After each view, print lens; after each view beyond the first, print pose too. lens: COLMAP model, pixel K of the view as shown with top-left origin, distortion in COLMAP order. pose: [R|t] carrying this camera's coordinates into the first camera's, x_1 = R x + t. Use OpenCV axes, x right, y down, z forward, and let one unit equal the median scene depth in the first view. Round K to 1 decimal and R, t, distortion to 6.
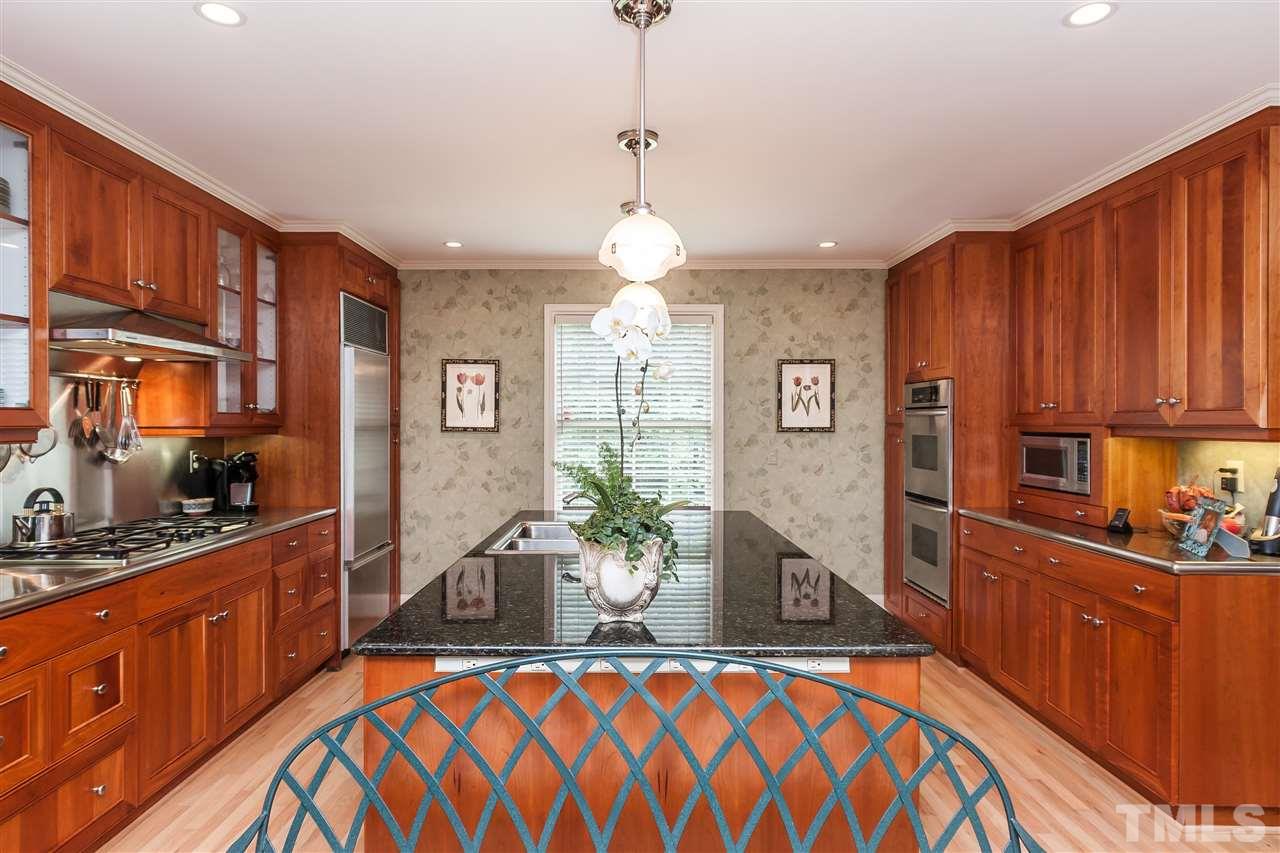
lens RADIAL K [[708.2, 0, 615.9], [0, 708.2, 428.6], [0, 0, 1]] dist [-0.003878, 0.000226]
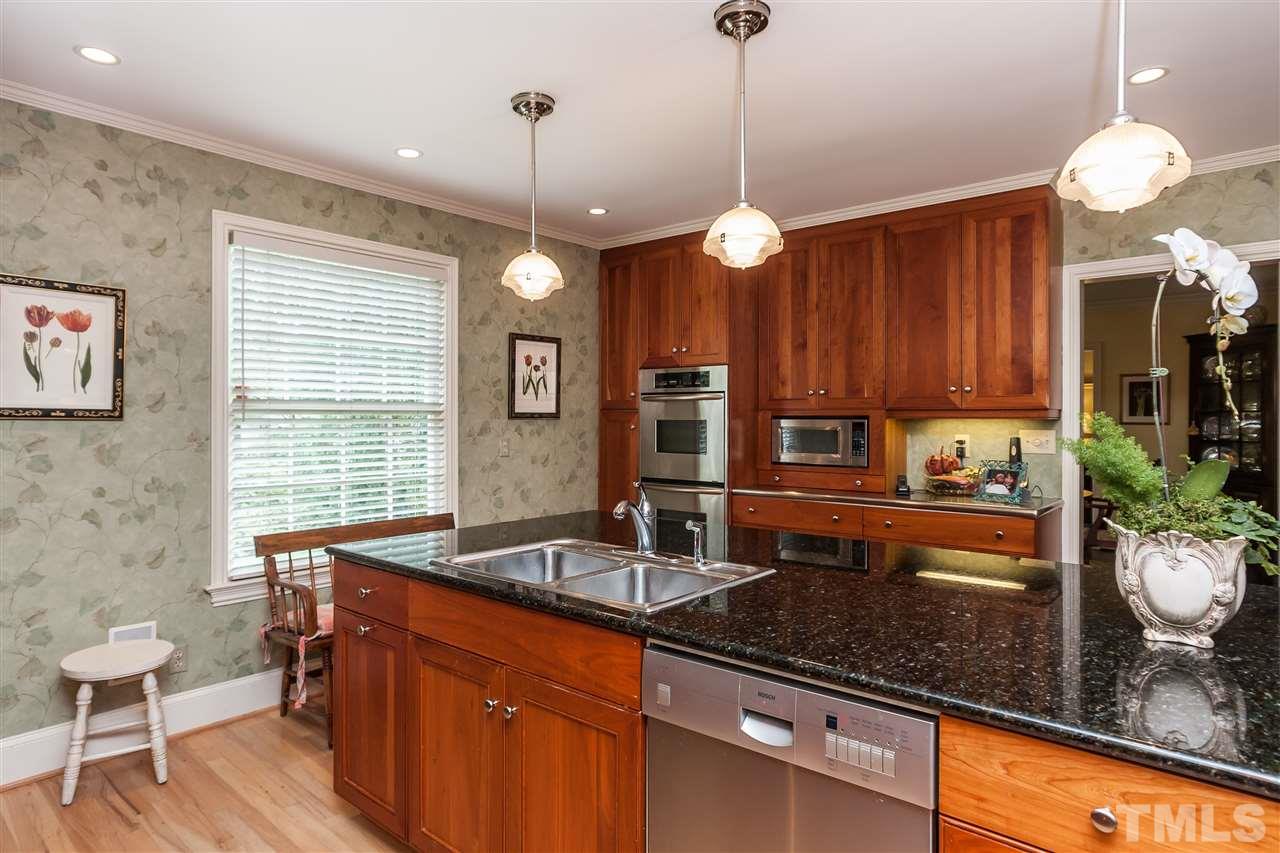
lens RADIAL K [[739.7, 0, 591.0], [0, 739.7, 420.0], [0, 0, 1]] dist [0.001413, 0.001746]
pose [[0.647811, -0.000480, 0.761801, -0.387363], [0.004992, 0.999981, -0.003615, 0.010654], [-0.761785, 0.006145, 0.647801, 0.349367]]
